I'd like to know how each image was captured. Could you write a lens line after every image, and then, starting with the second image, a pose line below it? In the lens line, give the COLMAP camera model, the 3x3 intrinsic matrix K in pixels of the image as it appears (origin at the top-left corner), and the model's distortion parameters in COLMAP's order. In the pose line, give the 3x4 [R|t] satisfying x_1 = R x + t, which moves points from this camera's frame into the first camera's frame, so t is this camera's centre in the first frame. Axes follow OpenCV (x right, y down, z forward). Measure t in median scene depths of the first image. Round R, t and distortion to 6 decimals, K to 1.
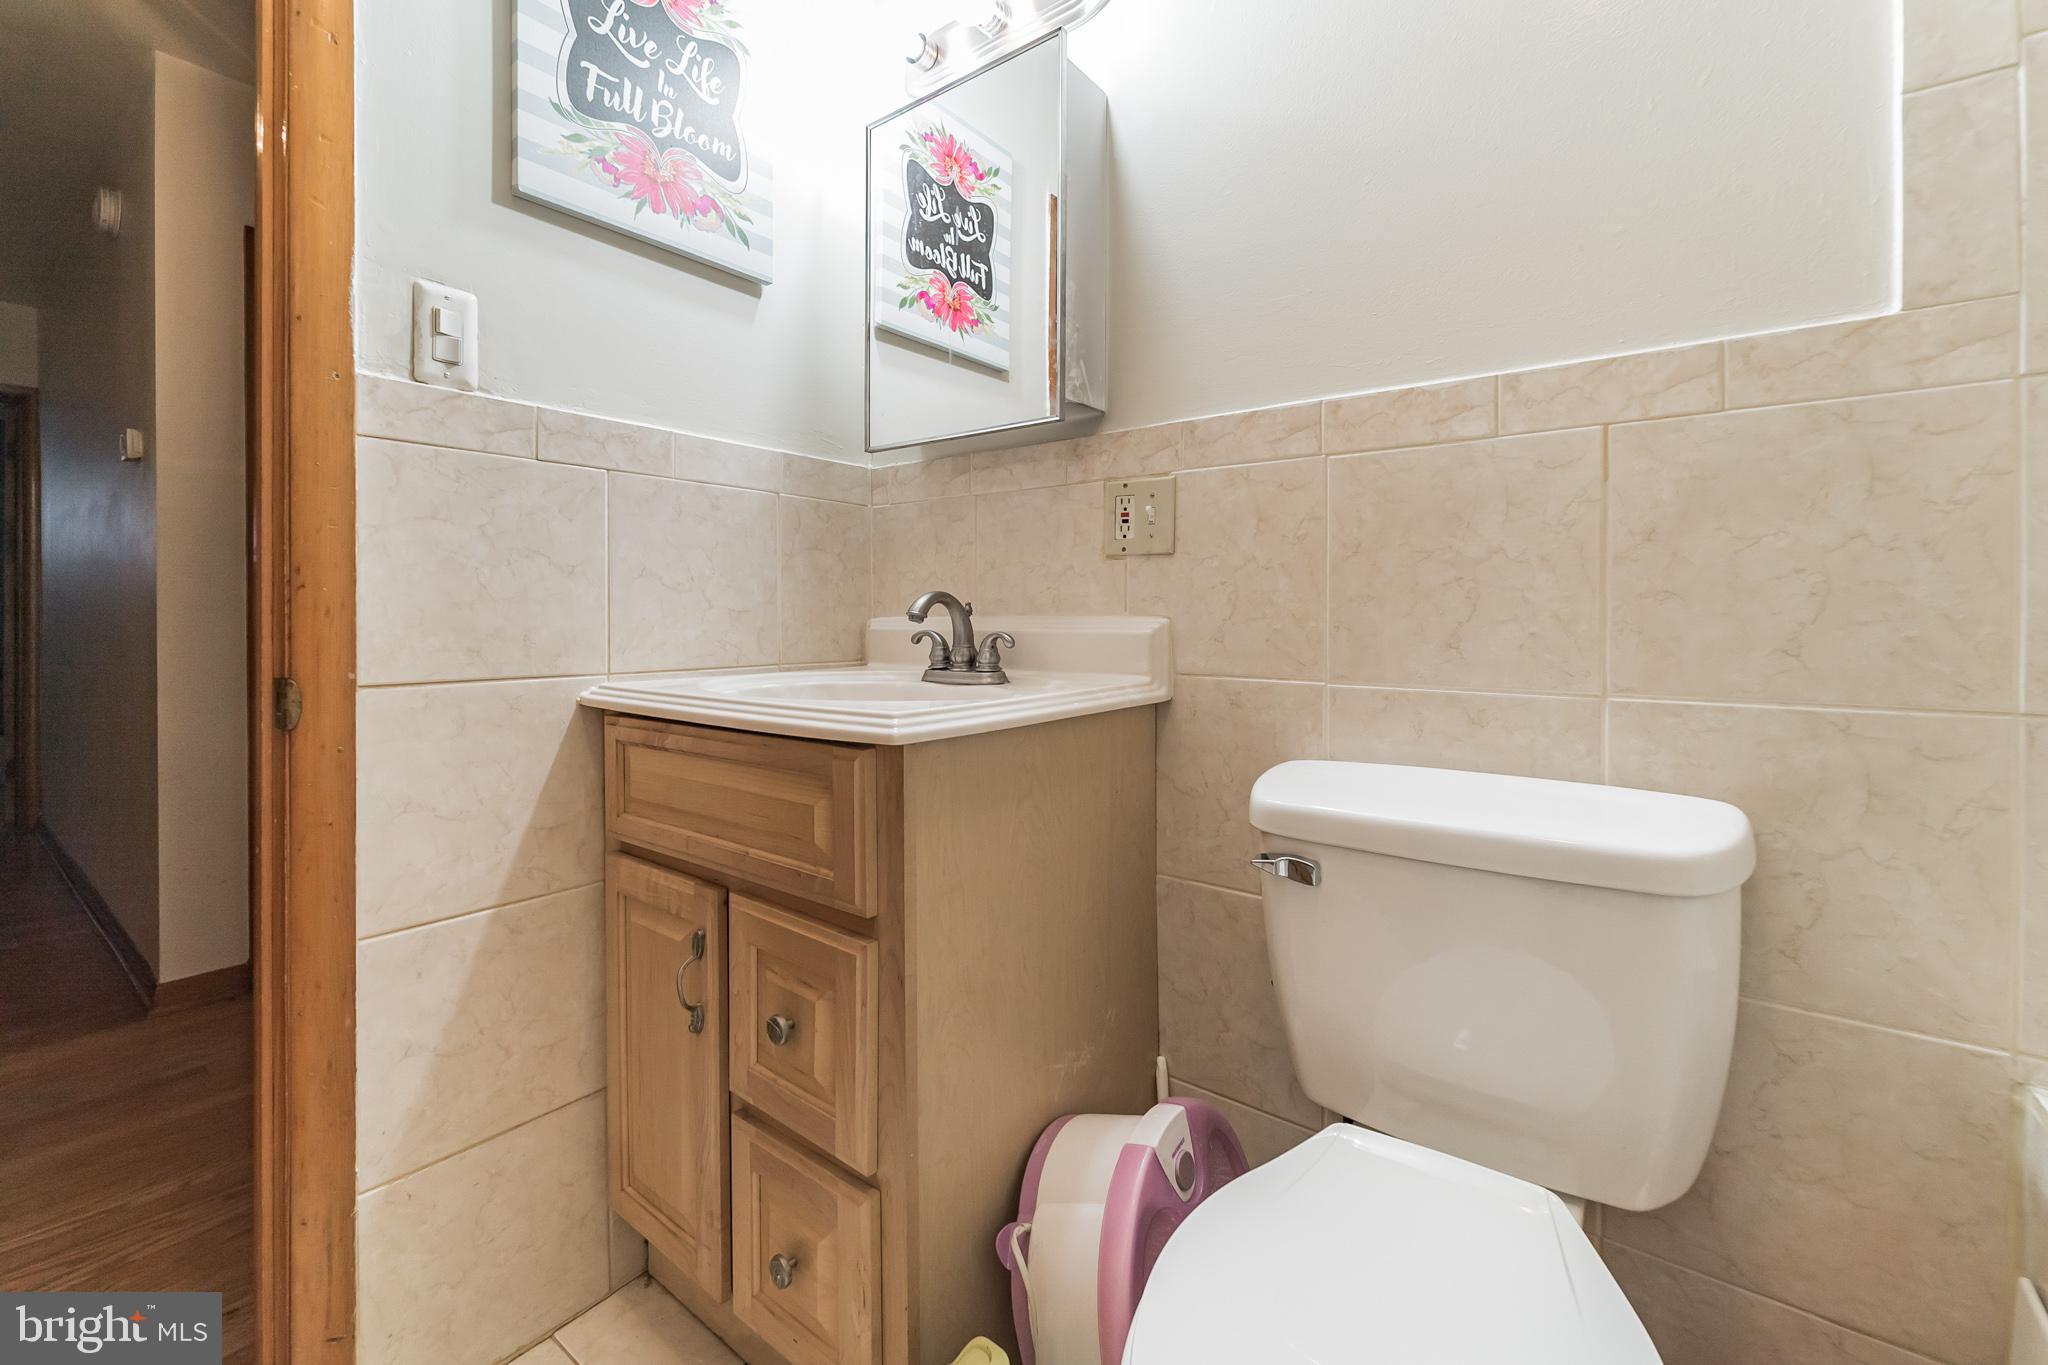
lens RADIAL K [[842.6, 0, 953.4], [0, 842.6, 603.3], [0, 0, 1]] dist [-0.002544, 0.000115]
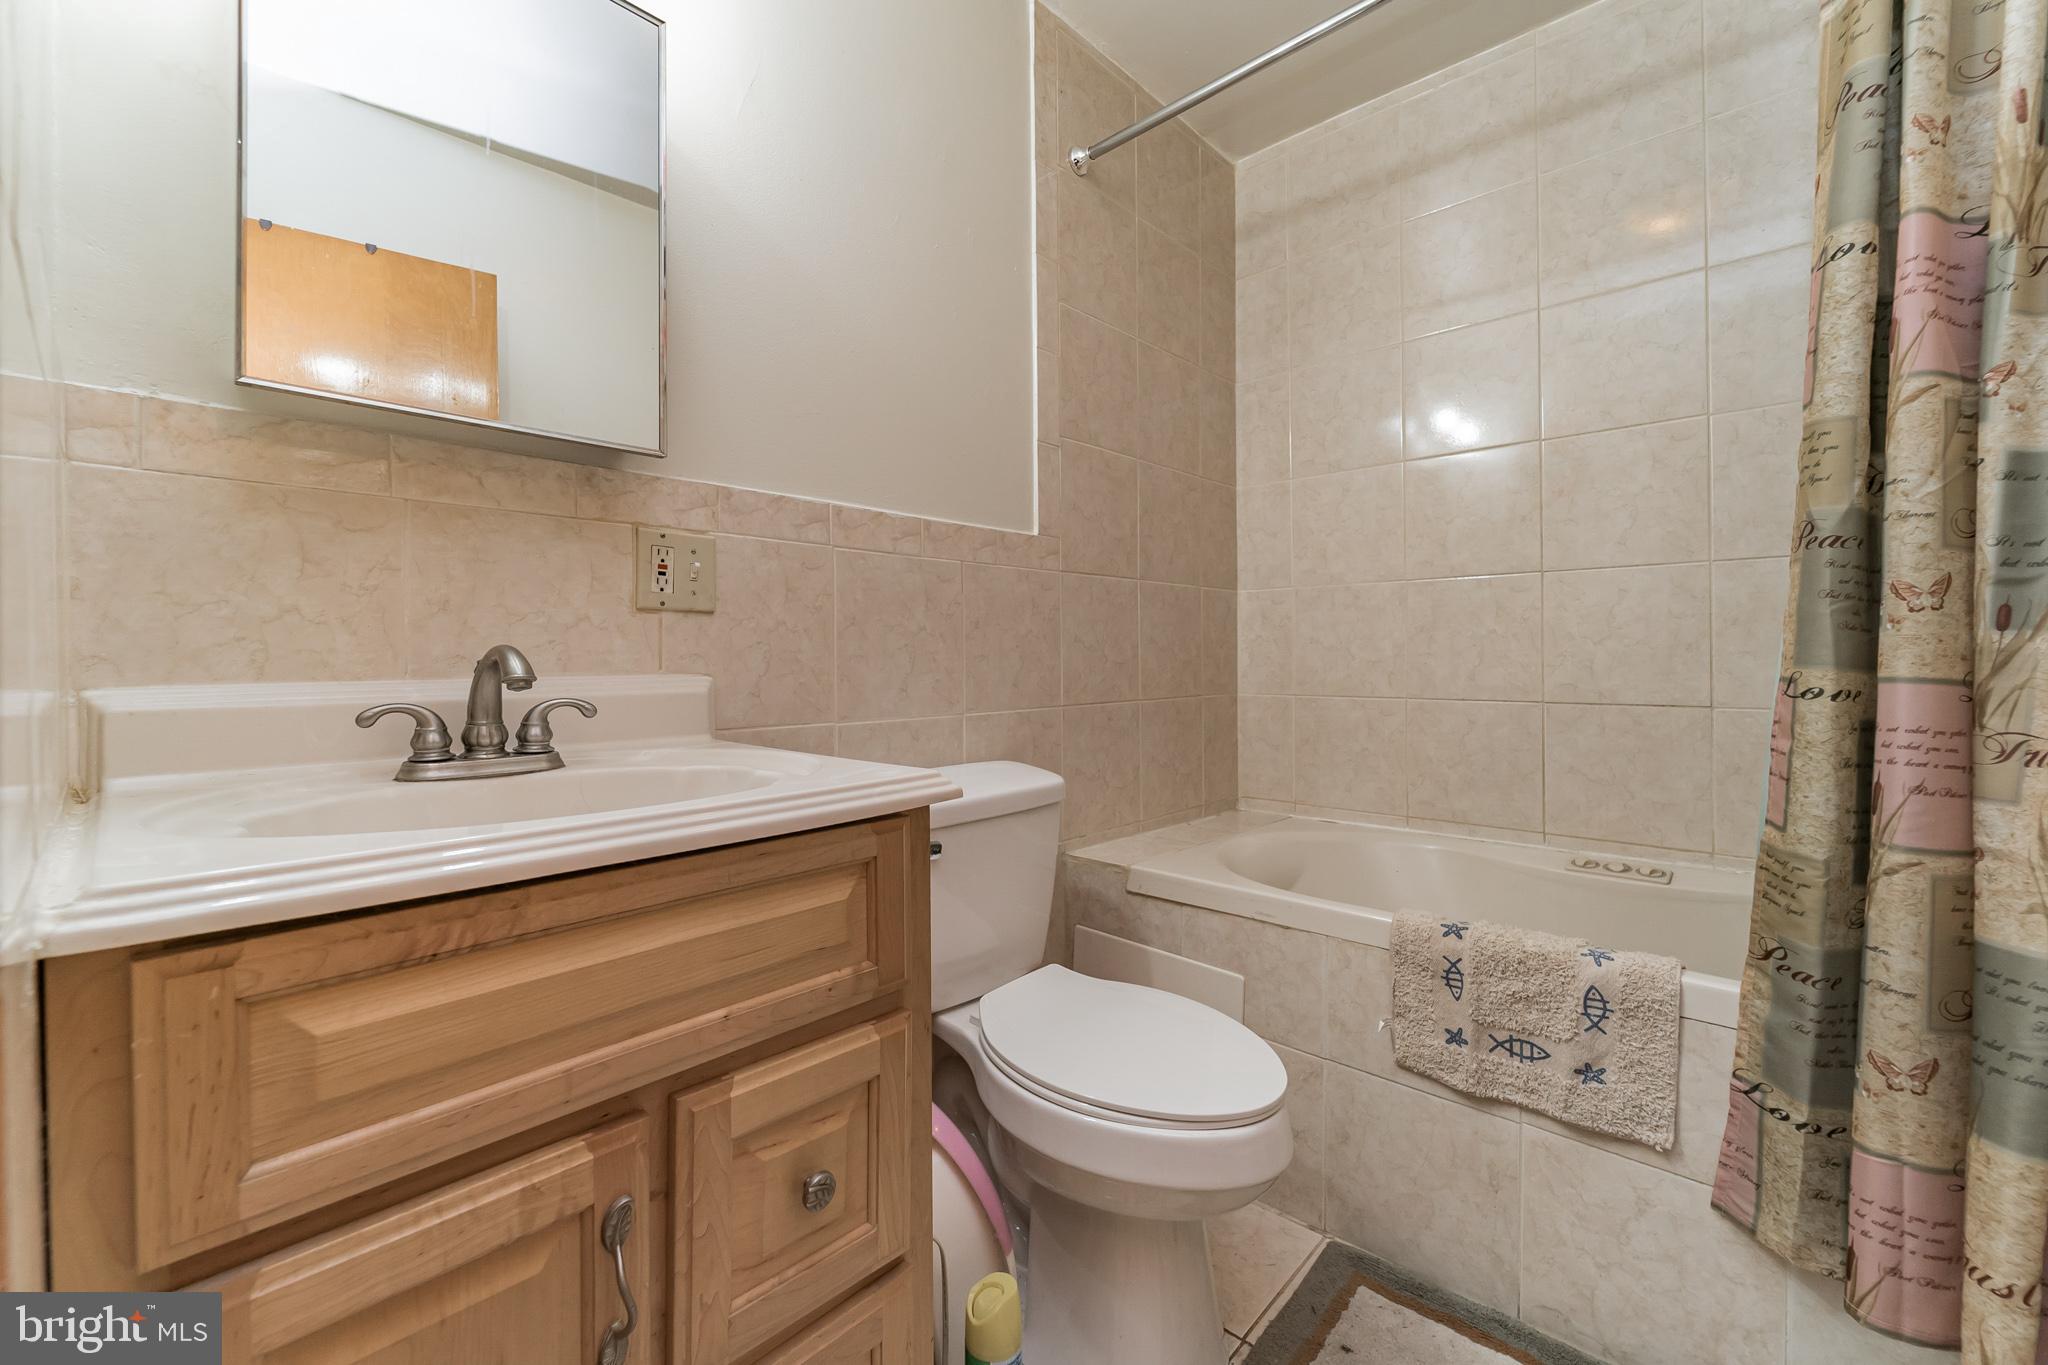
lens RADIAL K [[842.6, 0, 1016.5], [0, 842.6, 680.1], [0, 0, 1]] dist [-0.002544, 0.000115]
pose [[0.055265, -0.016589, 0.998334, -0.735684], [0.004487, 0.999856, 0.016365, 0.007628], [-0.998462, 0.003575, 0.055332, 0.575916]]
